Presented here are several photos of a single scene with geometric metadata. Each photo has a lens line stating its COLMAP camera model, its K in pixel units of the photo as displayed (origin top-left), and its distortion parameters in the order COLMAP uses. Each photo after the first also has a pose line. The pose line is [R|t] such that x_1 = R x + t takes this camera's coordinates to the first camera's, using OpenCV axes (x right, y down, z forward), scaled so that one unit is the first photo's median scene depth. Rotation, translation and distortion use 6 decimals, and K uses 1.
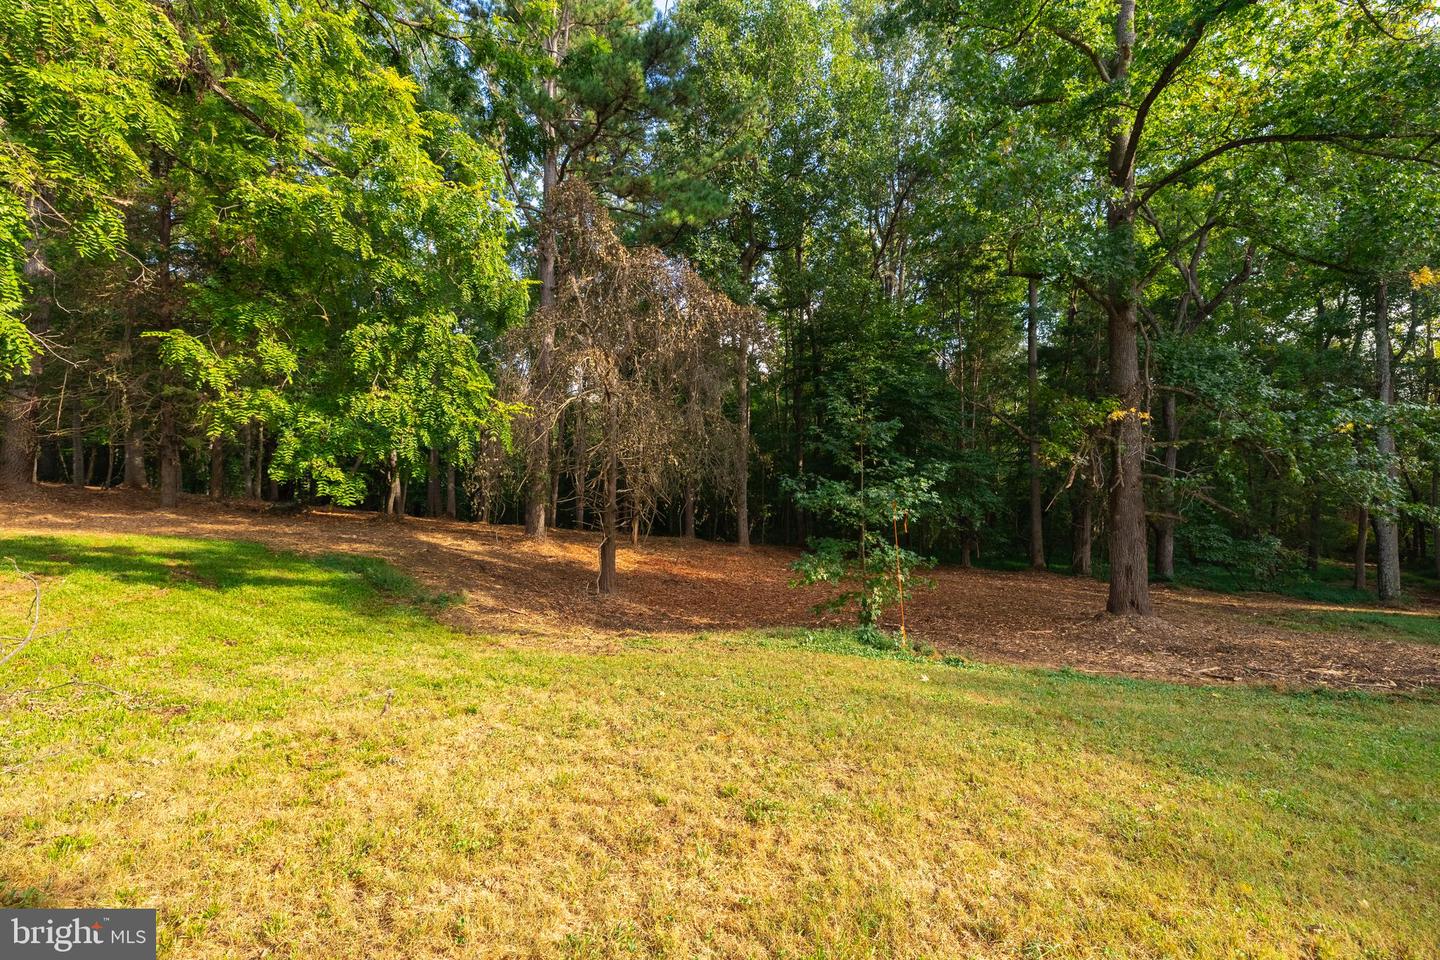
lens RADIAL K [[607.9, 0, 722.6], [0, 607.9, 474.8], [0, 0, 1]] dist [0.015480, 0.000140]
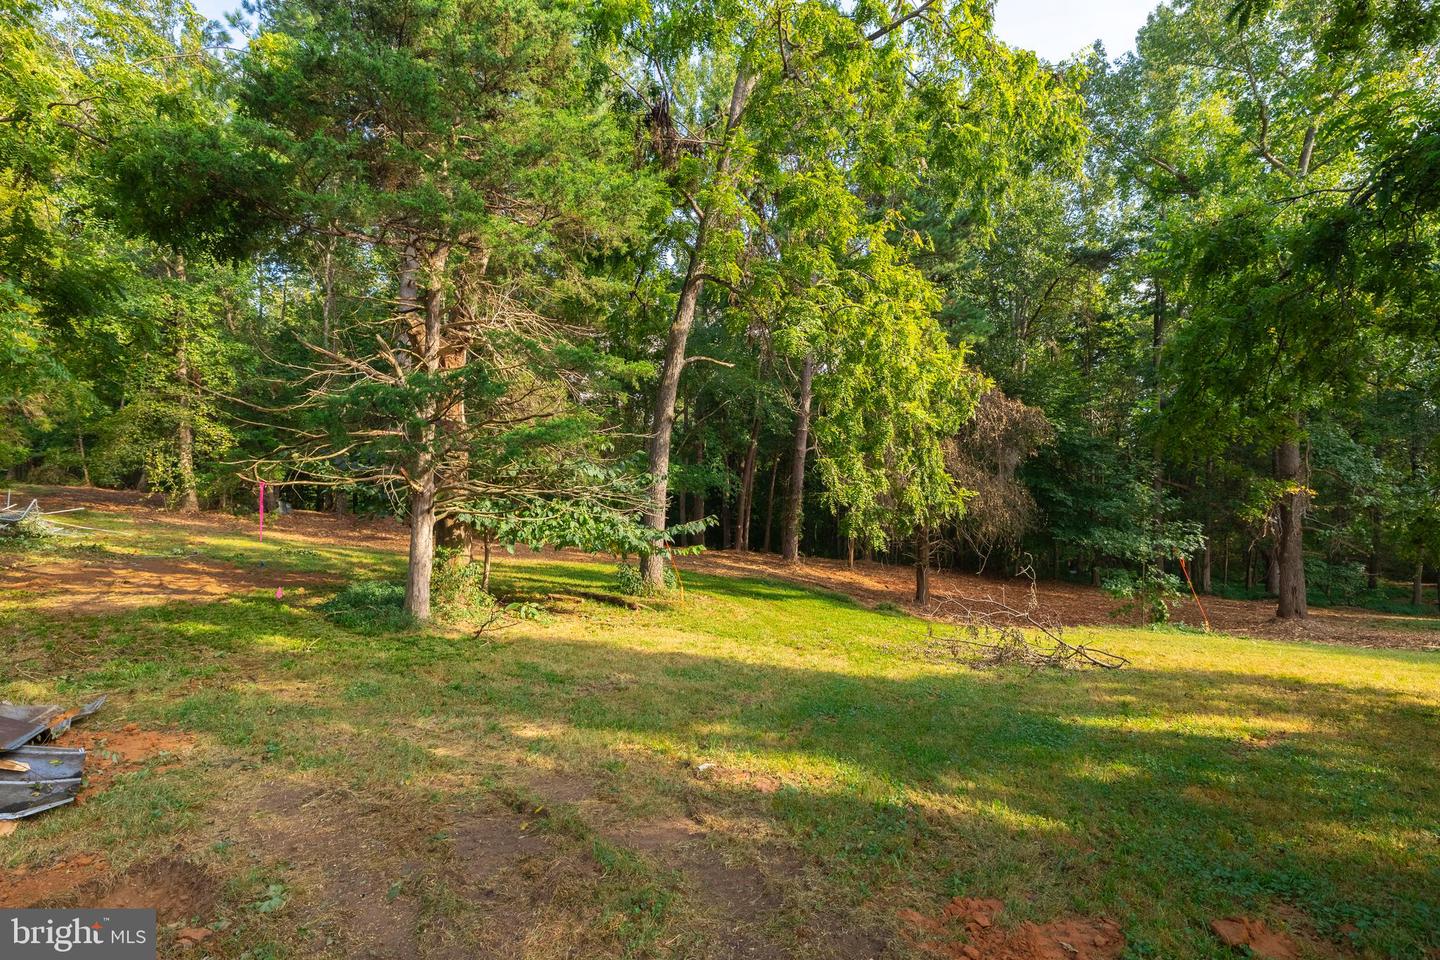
lens RADIAL K [[685.4, 0, 717.6], [0, 685.4, 485.0], [0, 0, 1]] dist [-0.000310, 0.000002]
pose [[0.999659, 0.005543, 0.025510, -0.814904], [-0.005663, 0.999973, 0.004649, -0.104183], [-0.025483, -0.004792, 0.999664, -0.666906]]
